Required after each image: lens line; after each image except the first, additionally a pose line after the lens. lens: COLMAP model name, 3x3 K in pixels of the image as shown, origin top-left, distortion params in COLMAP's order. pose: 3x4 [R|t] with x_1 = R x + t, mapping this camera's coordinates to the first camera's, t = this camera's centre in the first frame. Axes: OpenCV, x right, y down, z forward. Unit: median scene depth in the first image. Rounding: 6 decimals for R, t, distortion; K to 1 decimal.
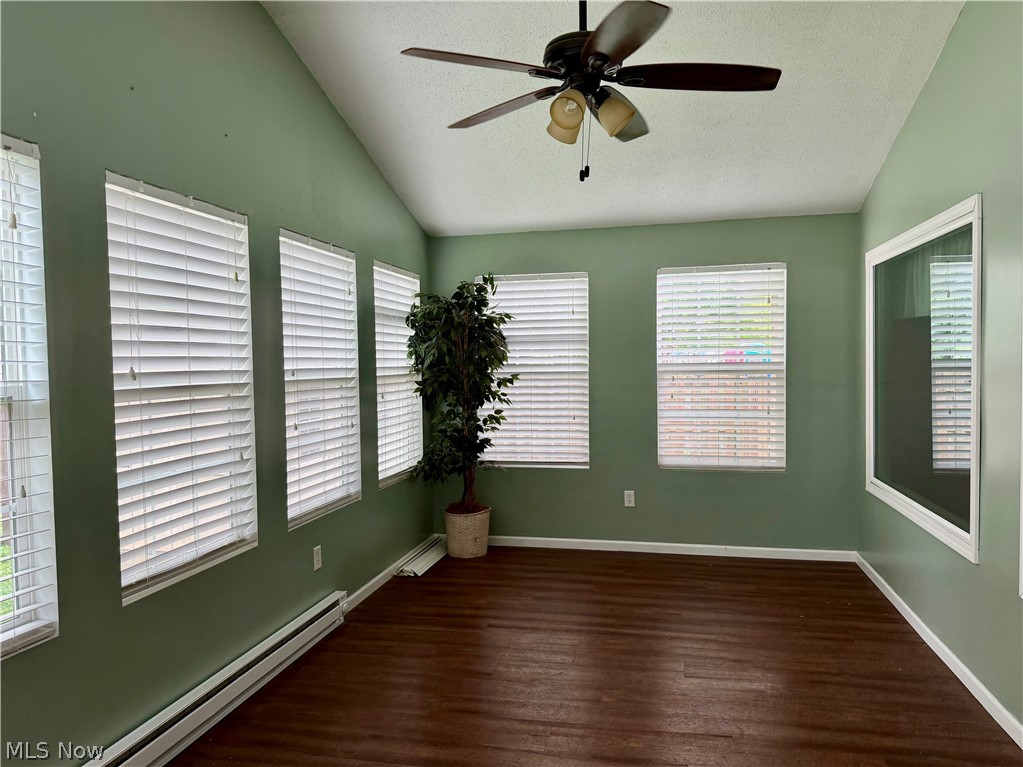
lens RADIAL K [[686.6, 0, 478.1], [0, 686.6, 385.2], [0, 0, 1]] dist [0.099478, -0.170868]
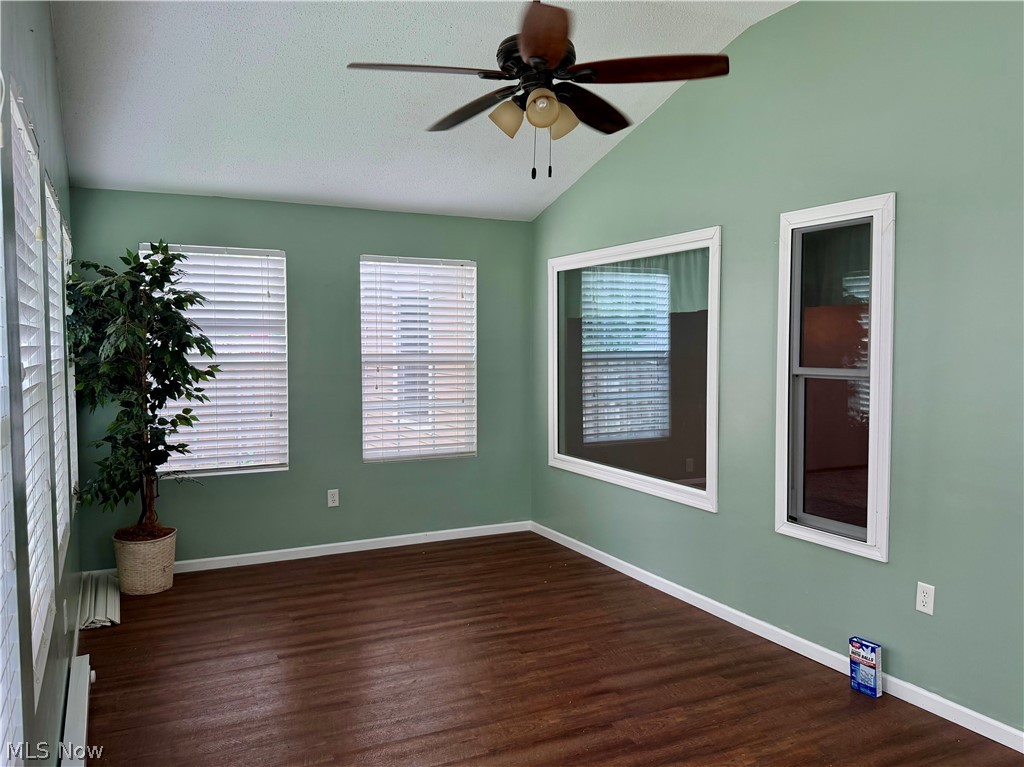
lens RADIAL K [[723.2, 0, 512.0], [0, 723.2, 383.5], [0, 0, 1]] dist [0.046422, -0.086841]
pose [[0.803750, -0.016842, 0.594729, -0.177630], [0.012214, 0.999856, 0.011808, 0.000365], [-0.594842, -0.002227, 0.803840, 0.067942]]
